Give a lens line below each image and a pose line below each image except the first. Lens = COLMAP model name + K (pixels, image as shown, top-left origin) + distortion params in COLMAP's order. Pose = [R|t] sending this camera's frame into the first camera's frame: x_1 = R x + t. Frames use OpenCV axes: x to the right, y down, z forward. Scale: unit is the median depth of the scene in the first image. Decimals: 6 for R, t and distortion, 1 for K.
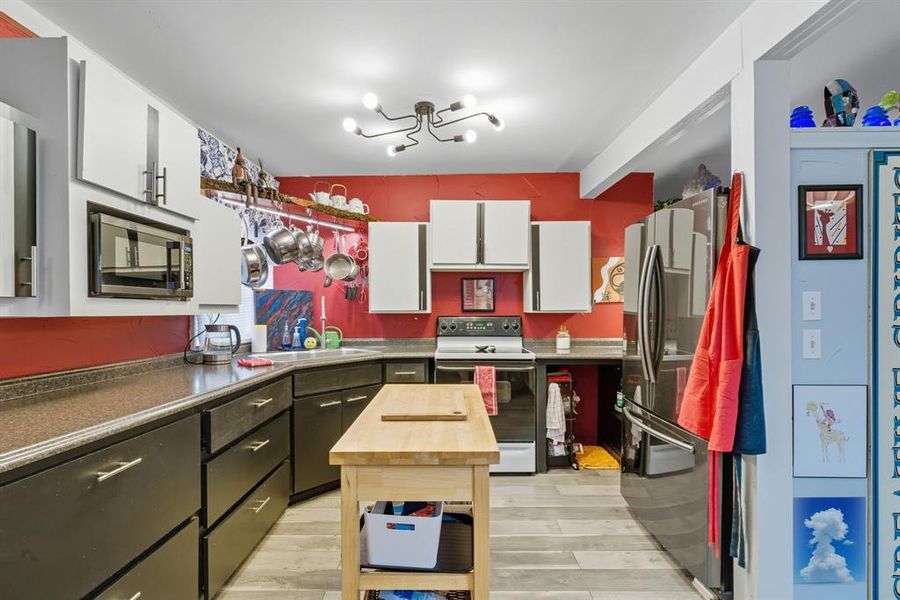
lens RADIAL K [[413.8, 0, 439.3], [0, 413.8, 311.7], [0, 0, 1]] dist [0.000854, -0.000002]
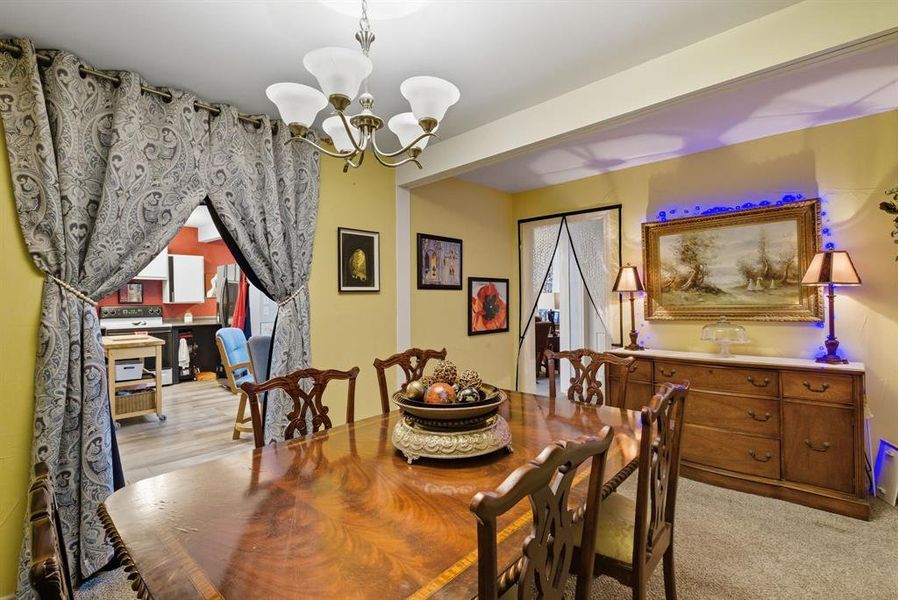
lens RADIAL K [[405.0, 0, 443.3], [0, 405.0, 299.5], [0, 0, 1]] dist [0.000268, -0.000380]
pose [[0.669094, -0.003143, 0.743171, -0.320140], [0.013280, 0.999882, -0.007727, 0.017068], [-0.743059, 0.015039, 0.669056, -1.194184]]
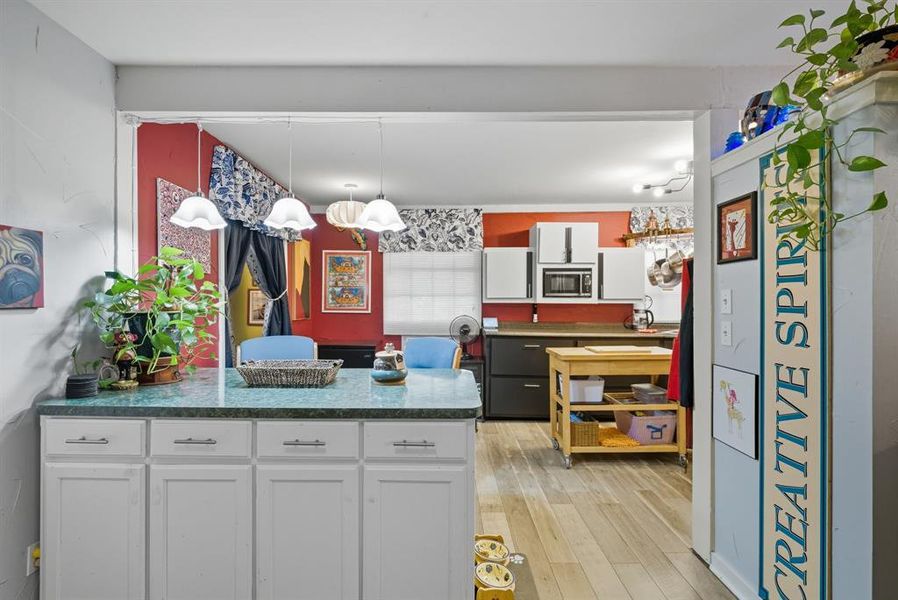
lens RADIAL K [[405.0, 0, 443.3], [0, 405.0, 299.5], [0, 0, 1]] dist [0.000268, -0.000380]
pose [[0.001951, 0.001879, -0.999996, 1.042685], [-0.007667, 0.999969, 0.001864, -0.008030], [0.999969, 0.007663, 0.001966, 0.086930]]
